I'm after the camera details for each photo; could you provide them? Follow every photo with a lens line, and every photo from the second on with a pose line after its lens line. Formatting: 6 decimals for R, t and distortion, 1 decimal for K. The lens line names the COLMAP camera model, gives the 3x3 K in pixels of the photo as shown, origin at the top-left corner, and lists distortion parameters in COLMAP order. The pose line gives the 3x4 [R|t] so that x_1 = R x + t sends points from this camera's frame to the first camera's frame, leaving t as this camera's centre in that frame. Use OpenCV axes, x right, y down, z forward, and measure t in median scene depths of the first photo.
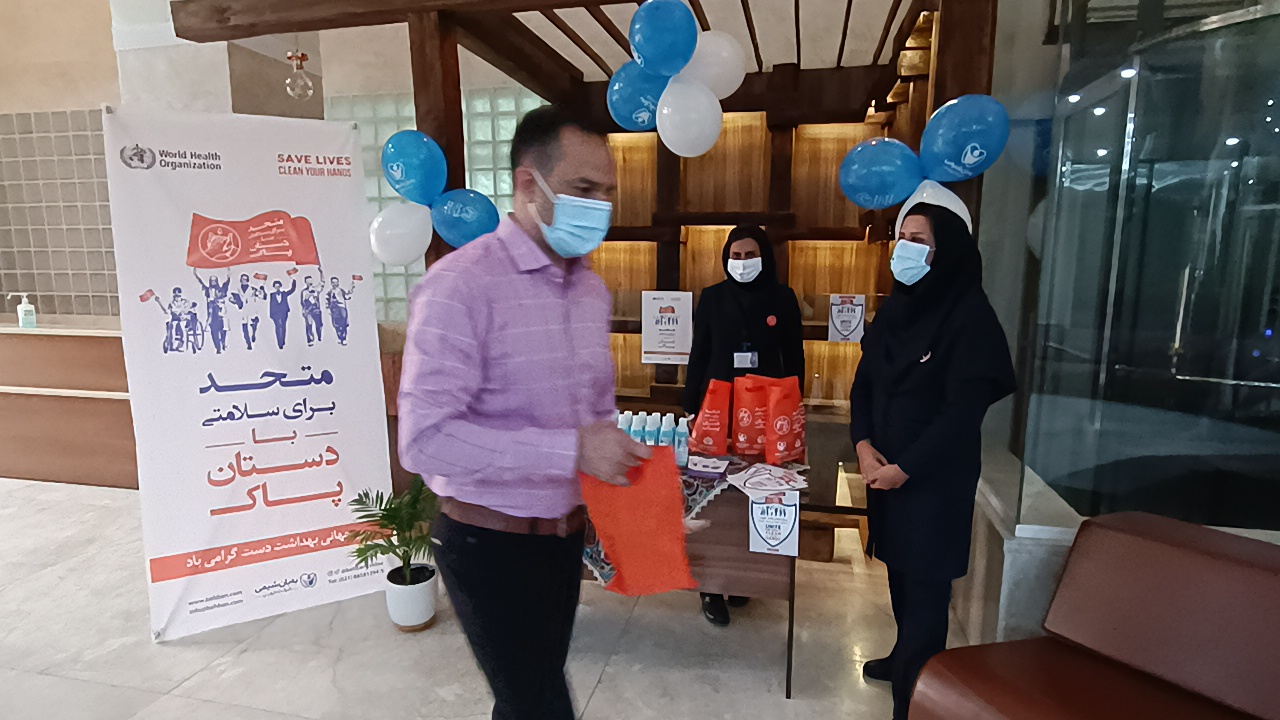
lens RADIAL K [[693.0, 0, 639.5], [0, 693.0, 366.7], [0, 0, 1]] dist [0.001256, -0.001773]
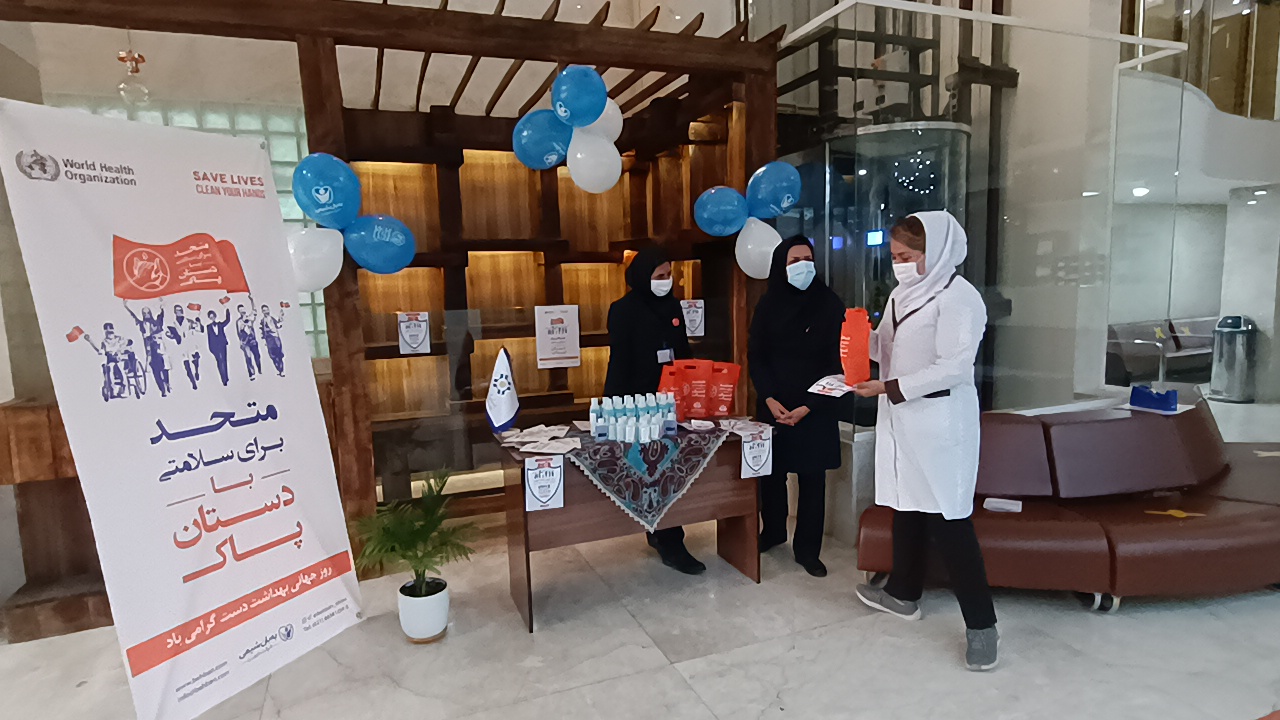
lens RADIAL K [[724.6, 0, 596.4], [0, 724.6, 369.4], [0, 0, 1]] dist [0.003520, 0.001121]
pose [[0.826253, -0.094040, 0.555395, -0.654019], [0.118680, 0.992897, -0.008439, 0.018936], [-0.550656, 0.072887, 0.831544, -0.051700]]
